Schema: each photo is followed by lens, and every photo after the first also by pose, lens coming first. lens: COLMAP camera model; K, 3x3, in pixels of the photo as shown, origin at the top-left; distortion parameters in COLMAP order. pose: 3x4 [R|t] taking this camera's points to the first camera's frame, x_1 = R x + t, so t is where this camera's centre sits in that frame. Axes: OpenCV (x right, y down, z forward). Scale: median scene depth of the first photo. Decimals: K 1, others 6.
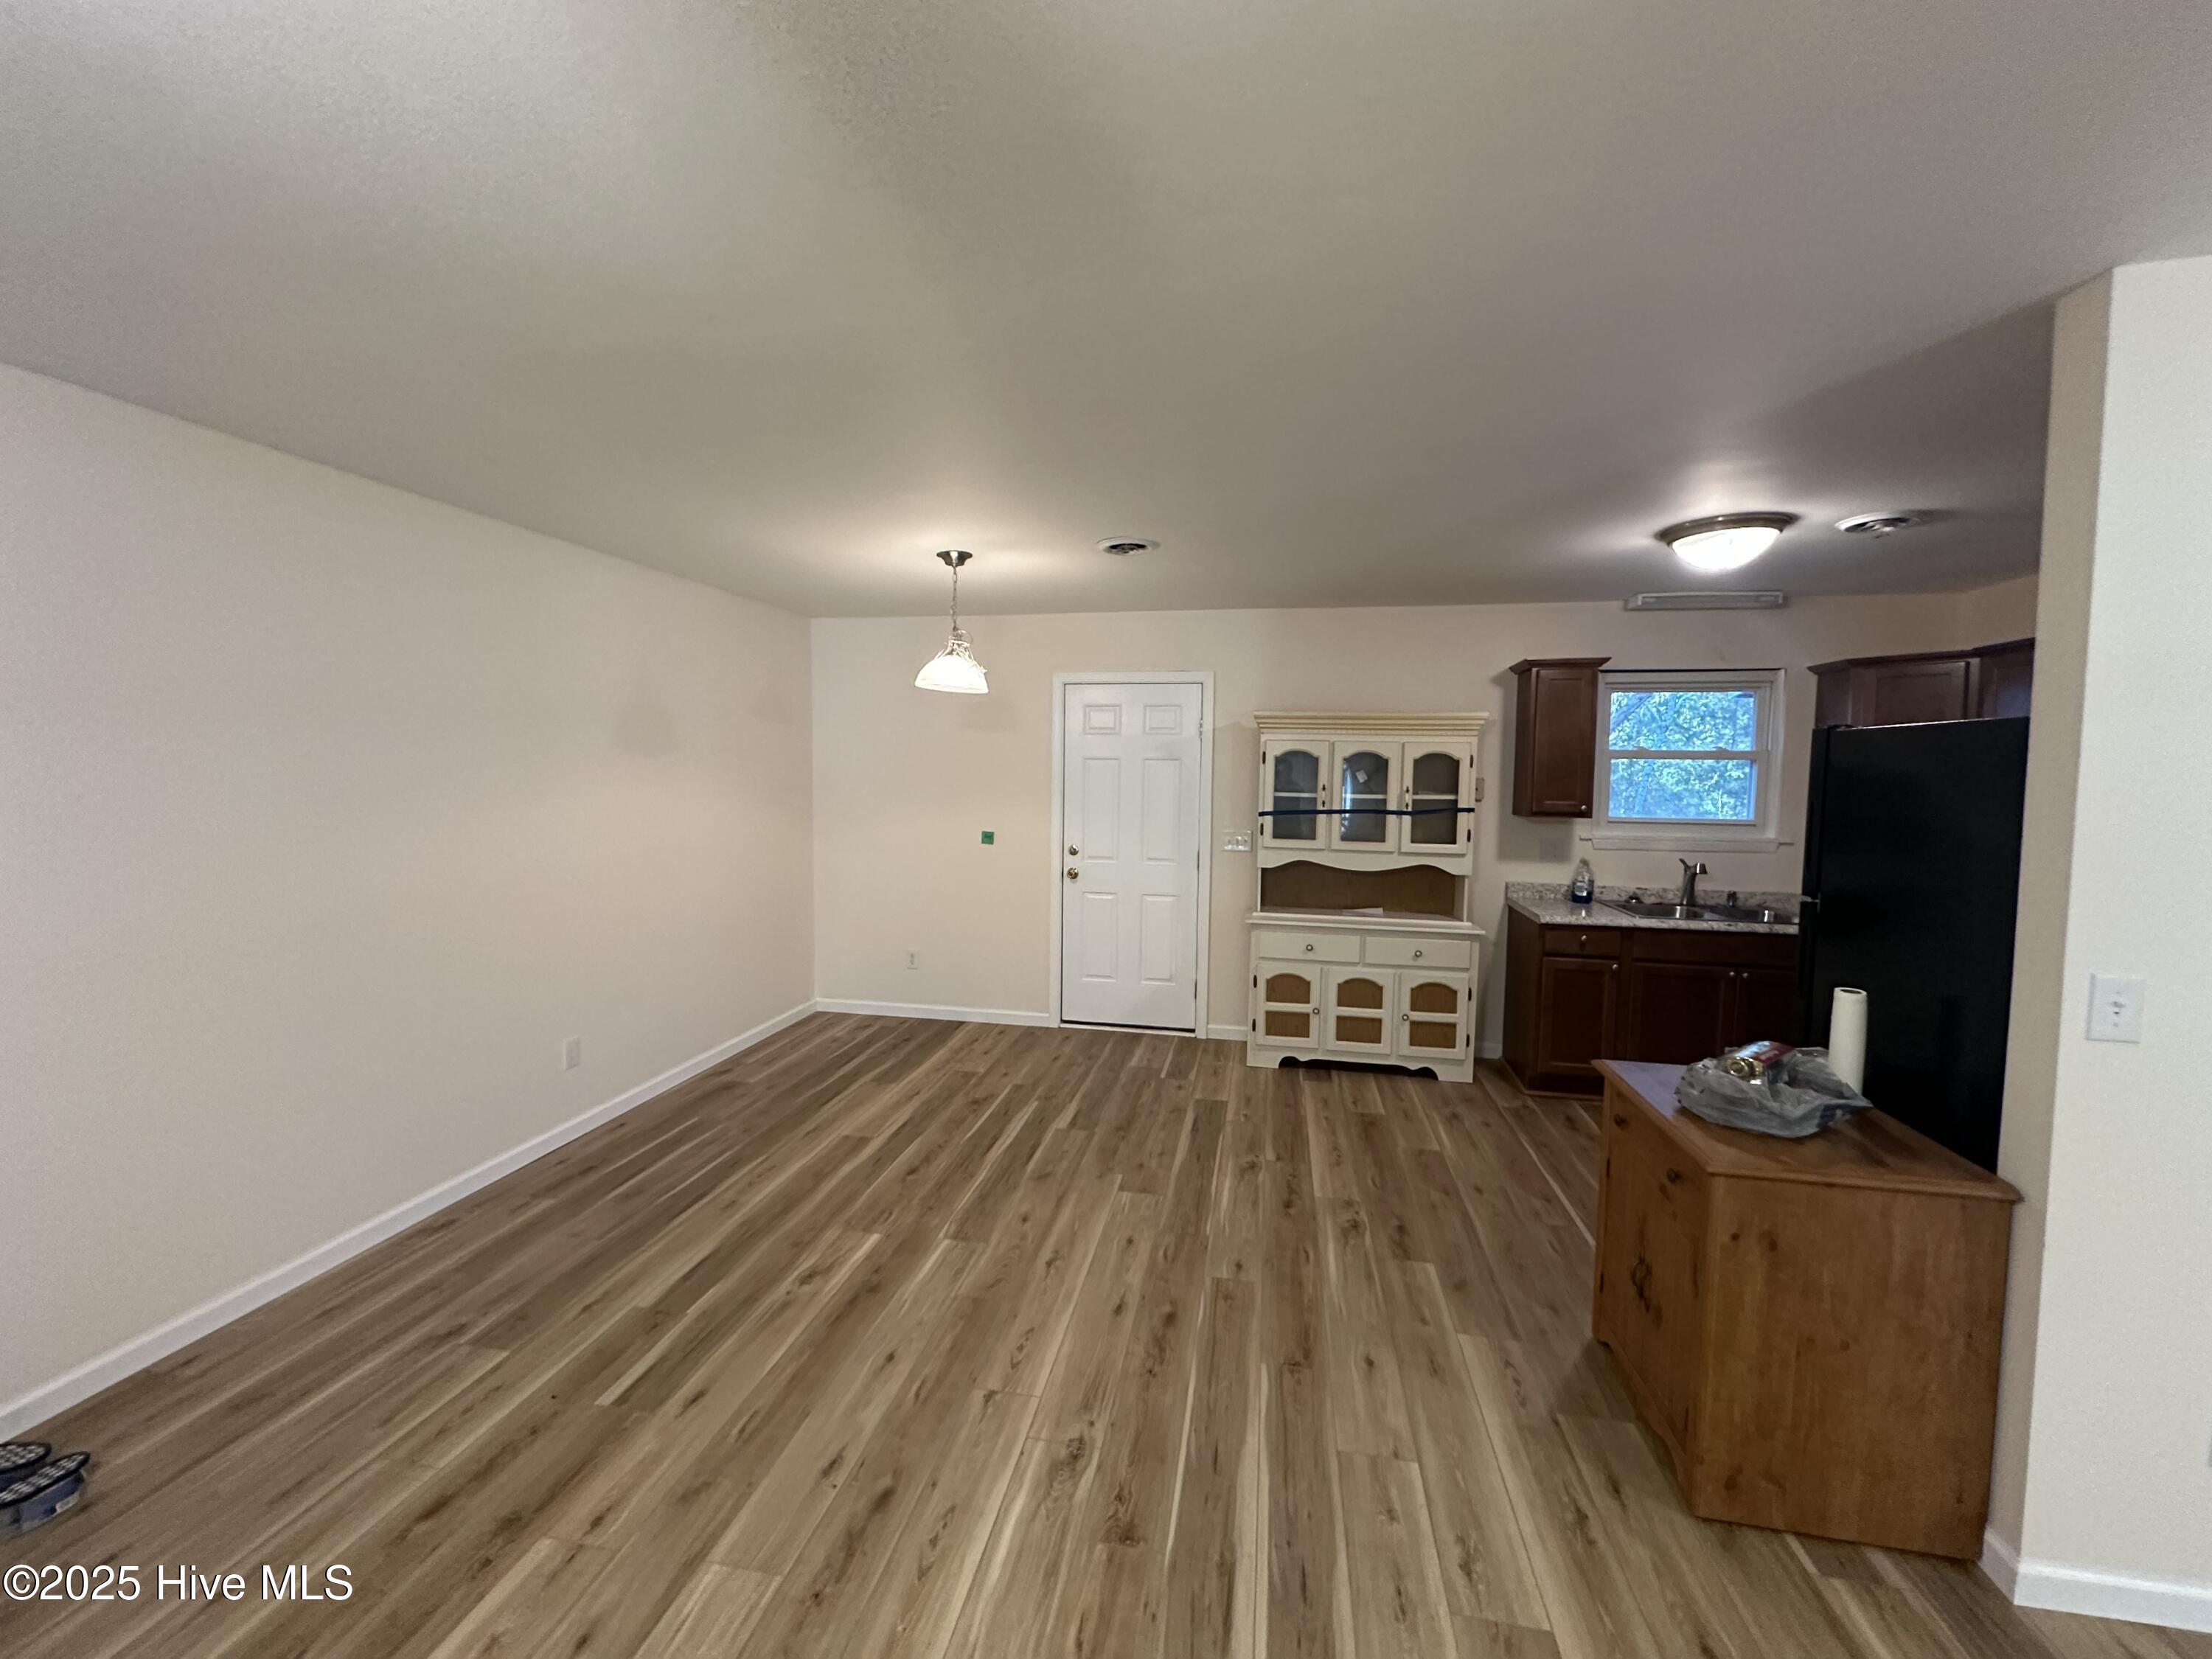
lens RADIAL K [[880.0, 0, 1103.8], [0, 880.0, 823.5], [0, 0, 1]] dist [0.002971, 0.000212]
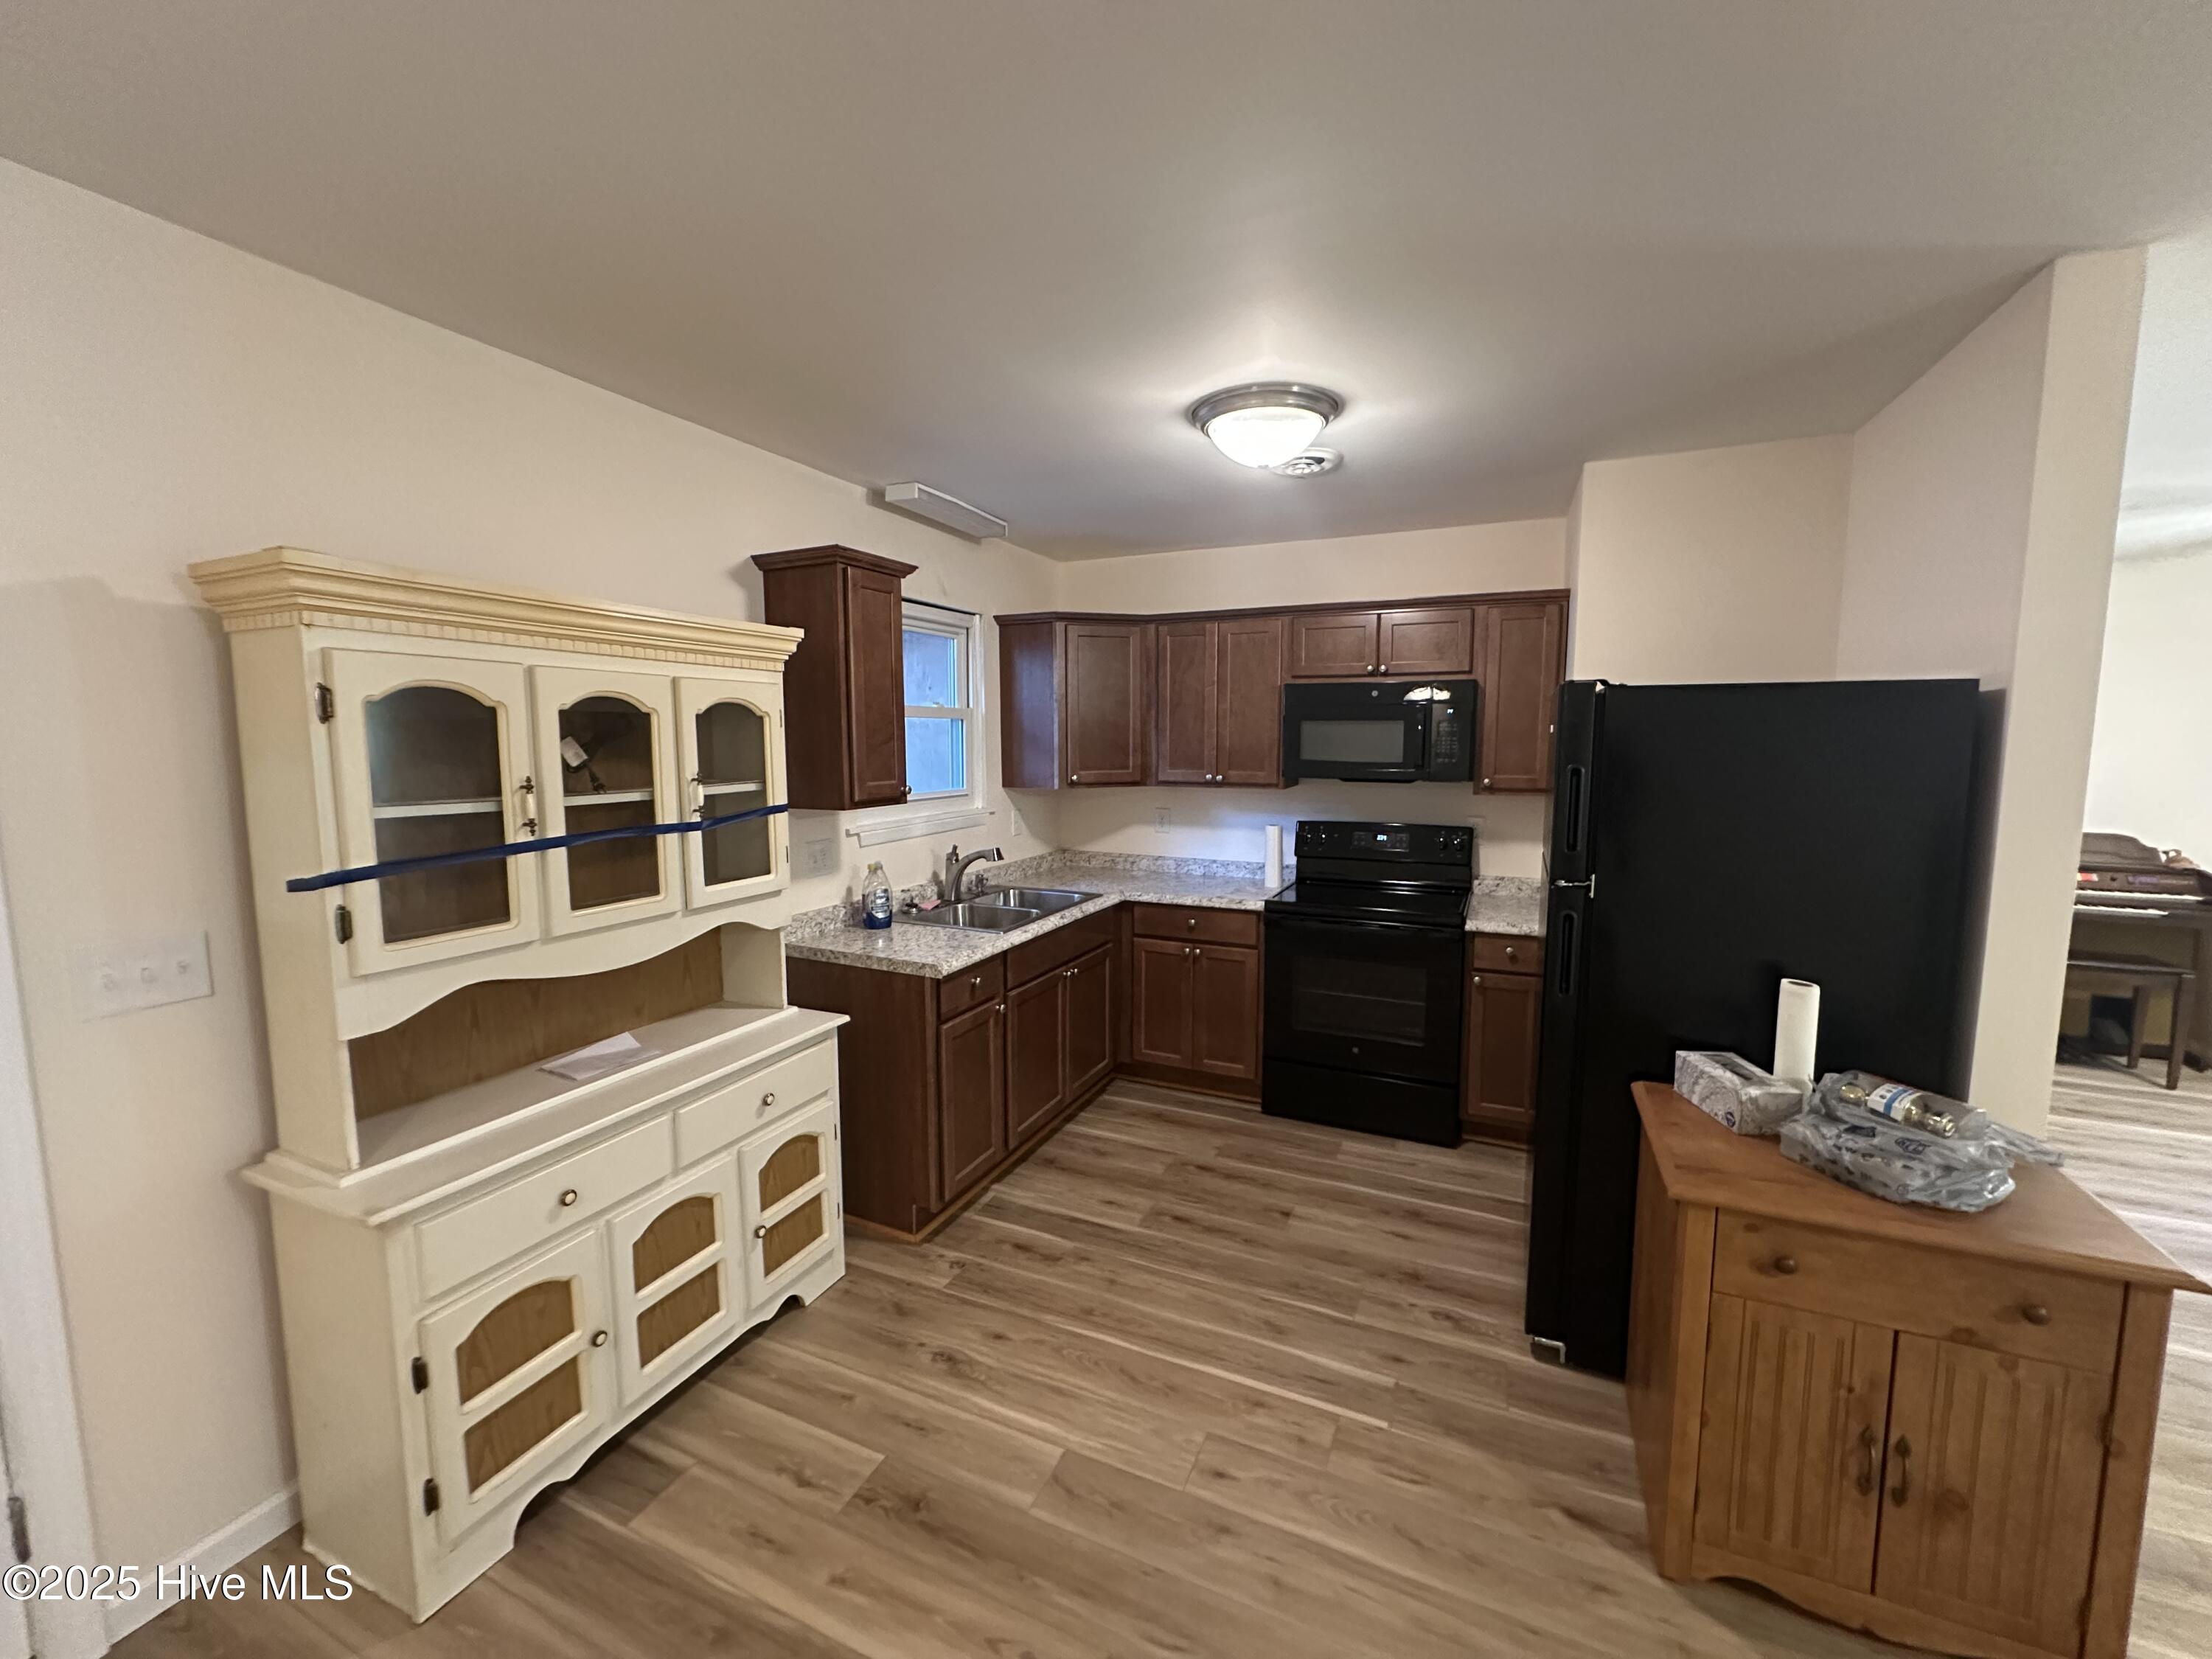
lens RADIAL K [[880.0, 0, 1102.5], [0, 880.0, 835.8], [0, 0, 1]] dist [0.002971, 0.000212]
pose [[0.240618, -0.121199, 0.963023, -0.064727], [0.069728, 0.991768, 0.107395, -0.042498], [-0.968112, 0.041308, 0.247089, 0.667505]]
